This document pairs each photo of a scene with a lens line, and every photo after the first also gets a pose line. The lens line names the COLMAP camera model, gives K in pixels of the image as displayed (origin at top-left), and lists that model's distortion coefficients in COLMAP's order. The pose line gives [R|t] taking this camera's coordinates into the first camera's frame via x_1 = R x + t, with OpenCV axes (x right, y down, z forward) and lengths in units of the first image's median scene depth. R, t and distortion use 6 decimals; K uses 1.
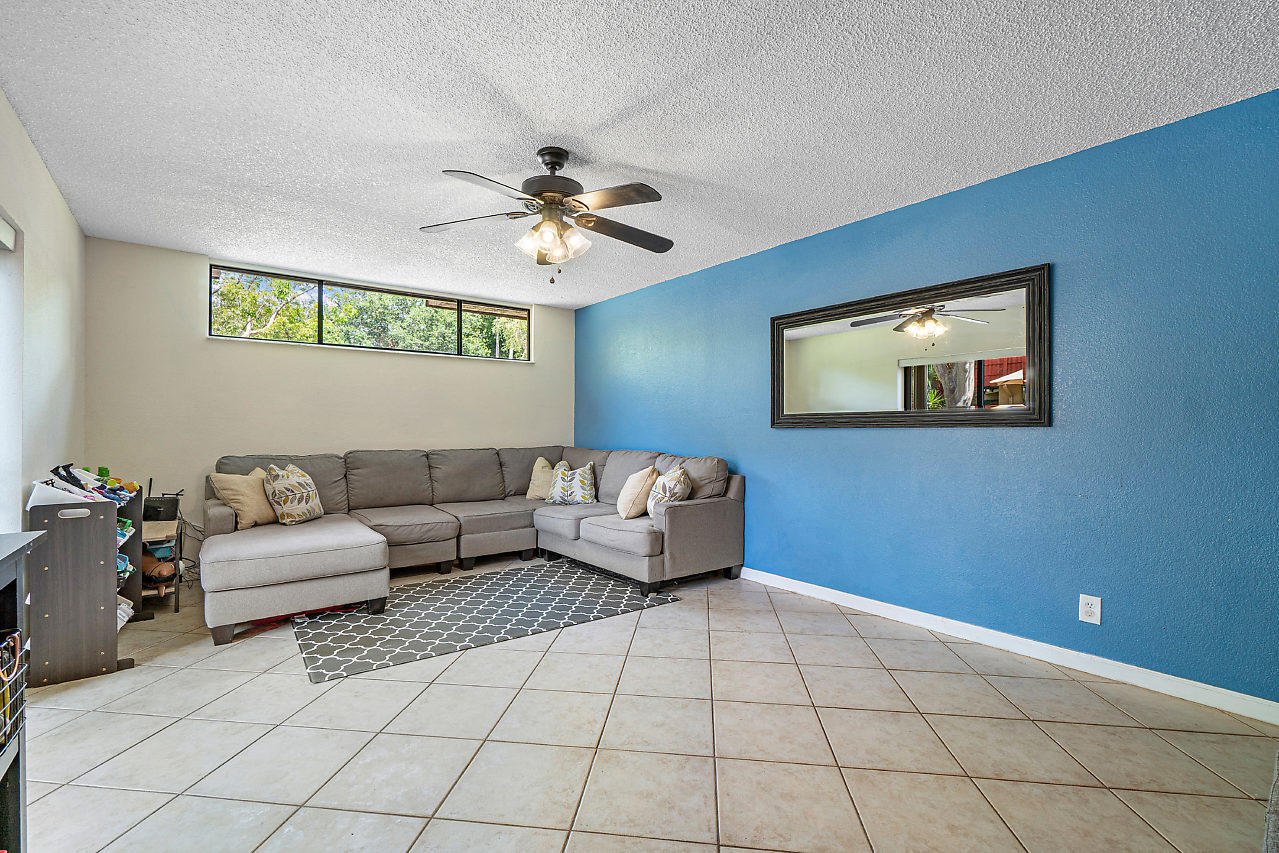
lens RADIAL K [[558.1, 0, 628.0], [0, 558.1, 426.9], [0, 0, 1]] dist [-0.007412, 0.000211]
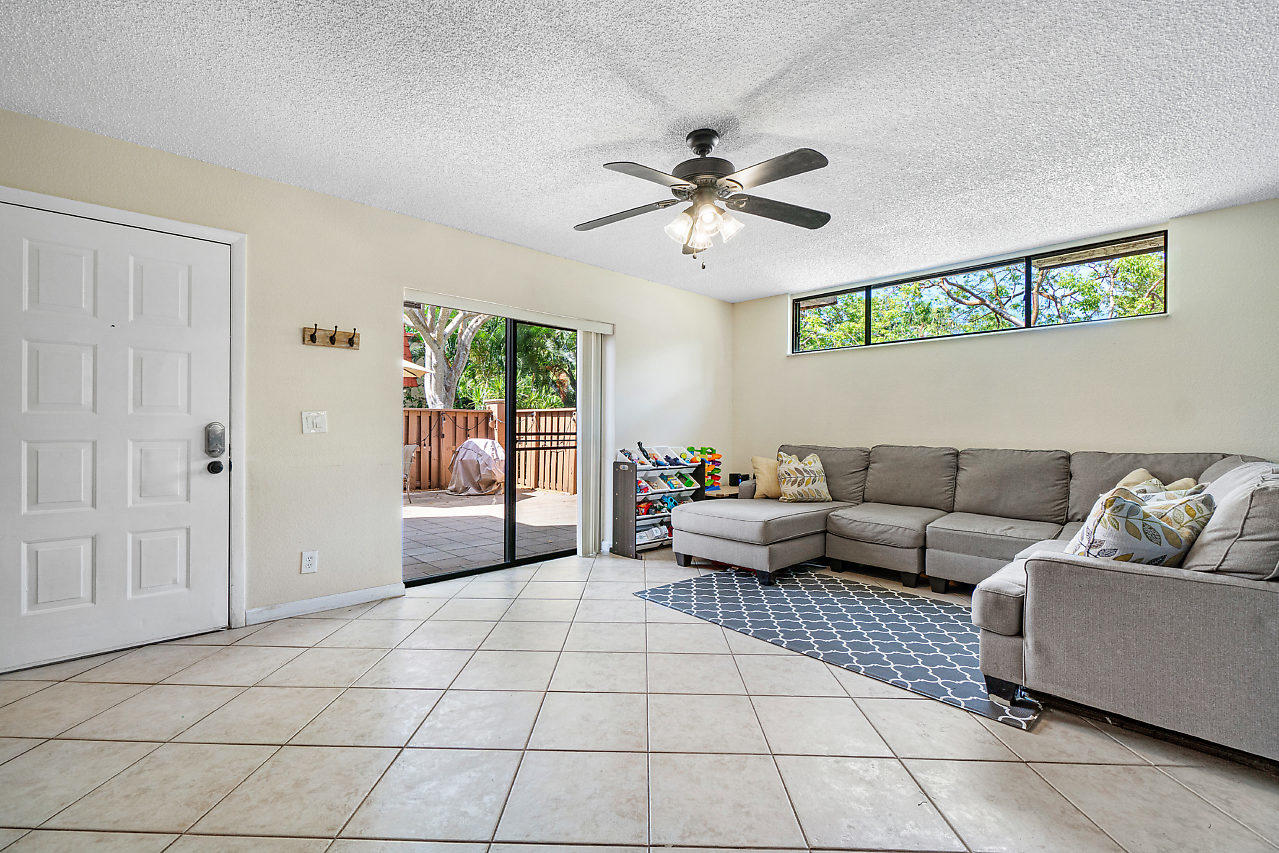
lens RADIAL K [[553.5, 0, 632.5], [0, 553.5, 427.9], [0, 0, 1]] dist [0.001085, 0.000303]
pose [[0.114636, 0.000026, -0.993408, 0.543613], [-0.002262, 0.999997, -0.000235, 0.014251], [0.993405, 0.002274, 0.114636, 0.511234]]
